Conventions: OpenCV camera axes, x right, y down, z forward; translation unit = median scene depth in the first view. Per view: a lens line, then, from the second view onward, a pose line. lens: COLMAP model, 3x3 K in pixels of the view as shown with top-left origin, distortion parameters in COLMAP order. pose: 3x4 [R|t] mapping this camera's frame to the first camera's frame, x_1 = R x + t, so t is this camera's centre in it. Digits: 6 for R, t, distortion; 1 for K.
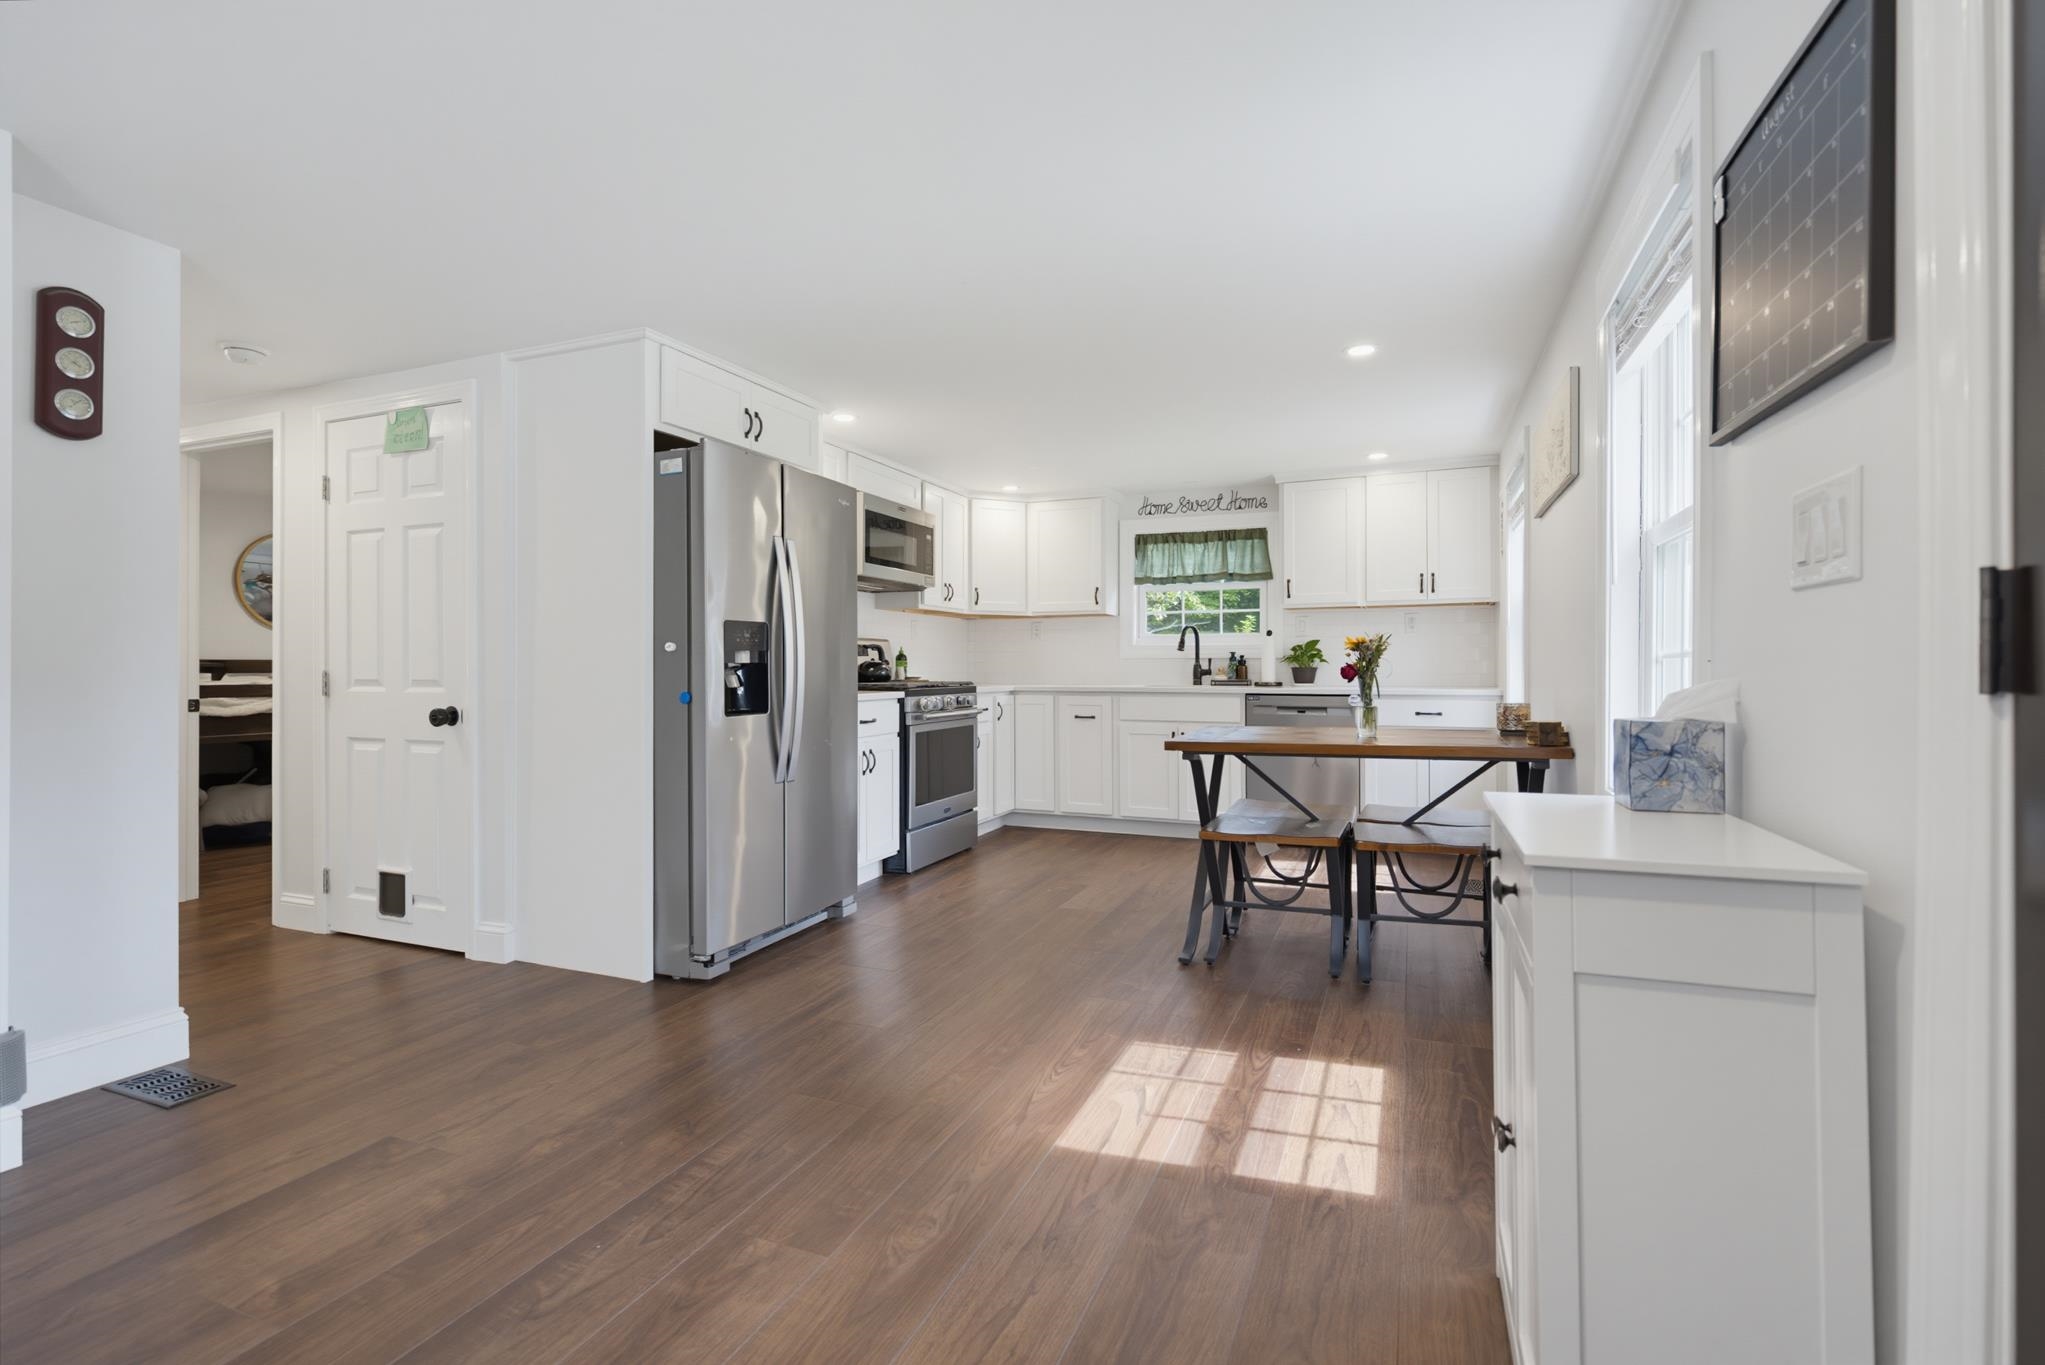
lens RADIAL K [[935.3, 0, 1028.5], [0, 935.3, 673.9], [0, 0, 1]] dist [0.001415, -0.000068]
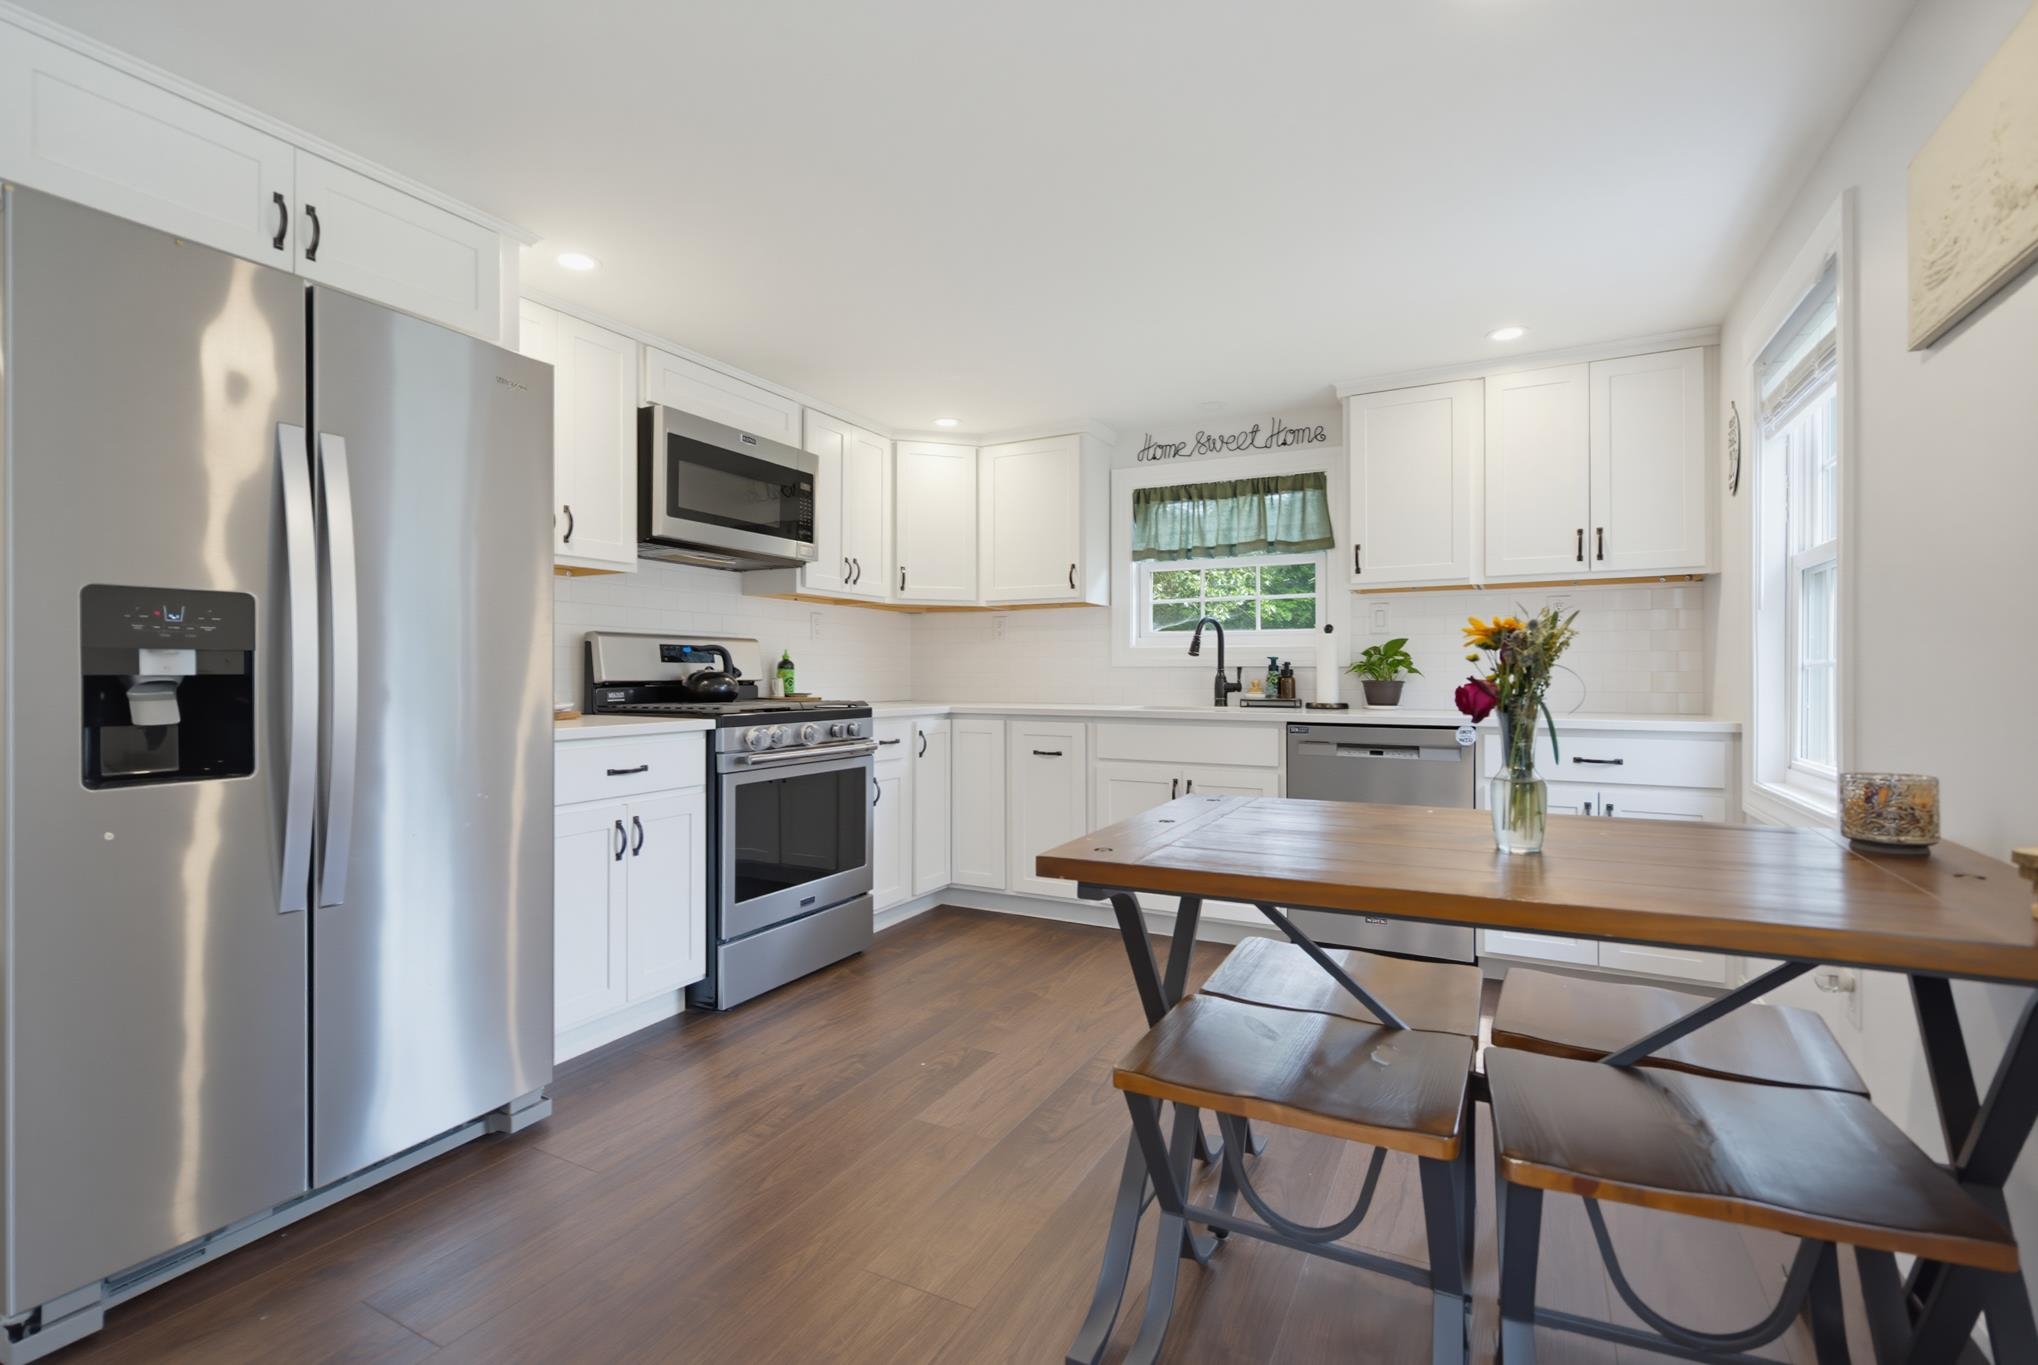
lens RADIAL K [[938.5, 0, 1006.1], [0, 938.5, 675.7], [0, 0, 1]] dist [0.000434, -0.000355]
pose [[0.994626, 0.002416, -0.103506, 0.102182], [-0.003173, 0.999969, -0.007149, -0.005198], [0.103486, 0.007439, 0.994603, 0.325044]]
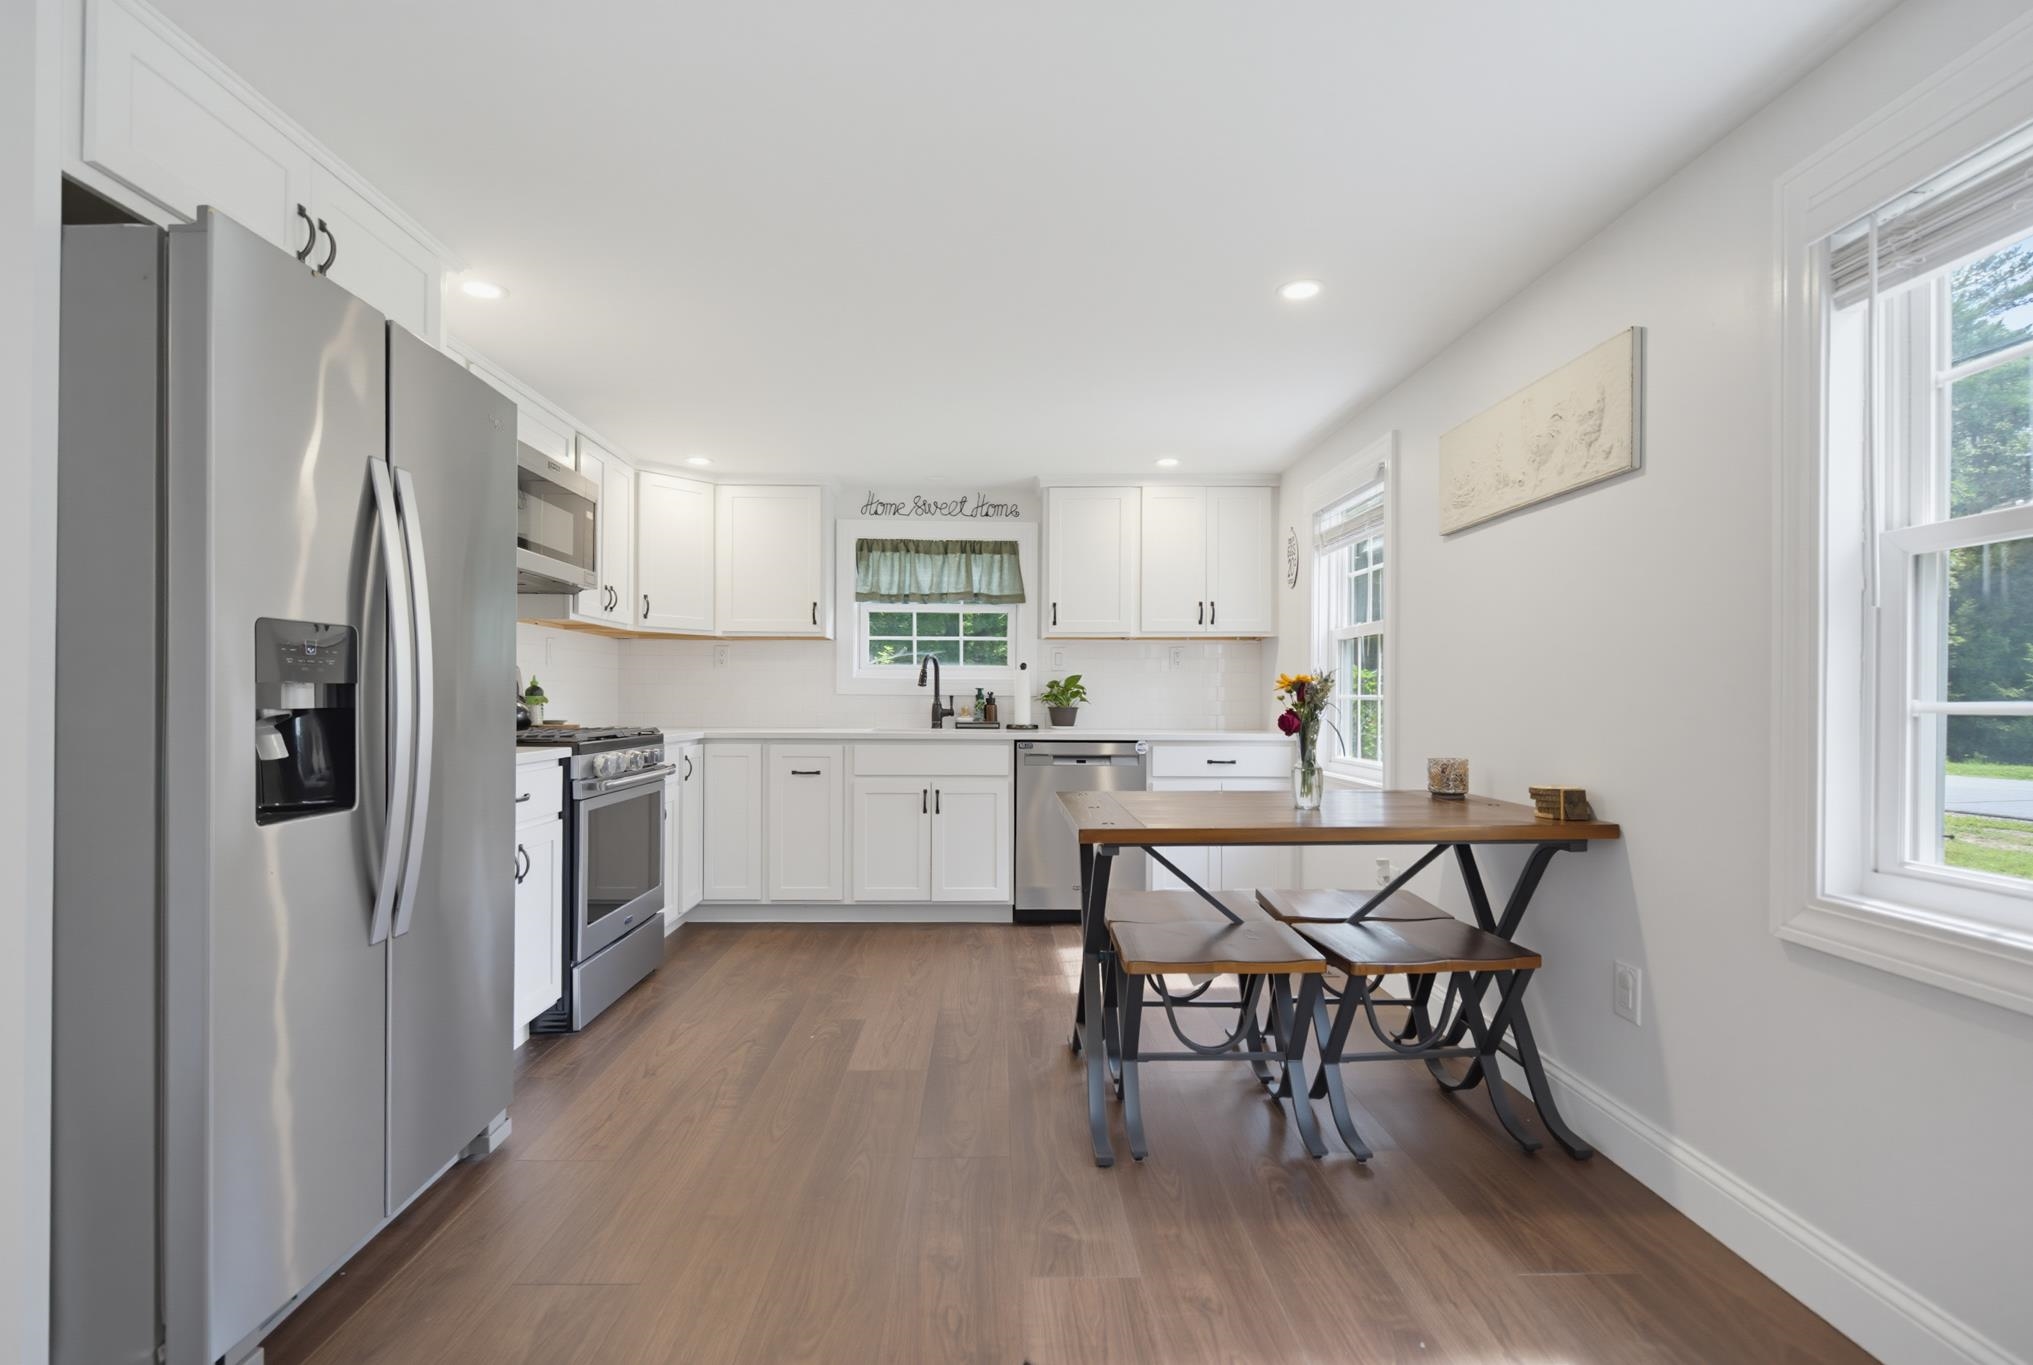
lens RADIAL K [[942.9, 0, 1008.3], [0, 942.9, 696.1], [0, 0, 1]] dist [-0.000927, -0.000383]
pose [[0.916482, 0.007054, 0.400013, -0.095680], [-0.003034, 0.999938, -0.010682, -0.008085], [-0.400064, 0.008576, 0.916447, 0.238942]]
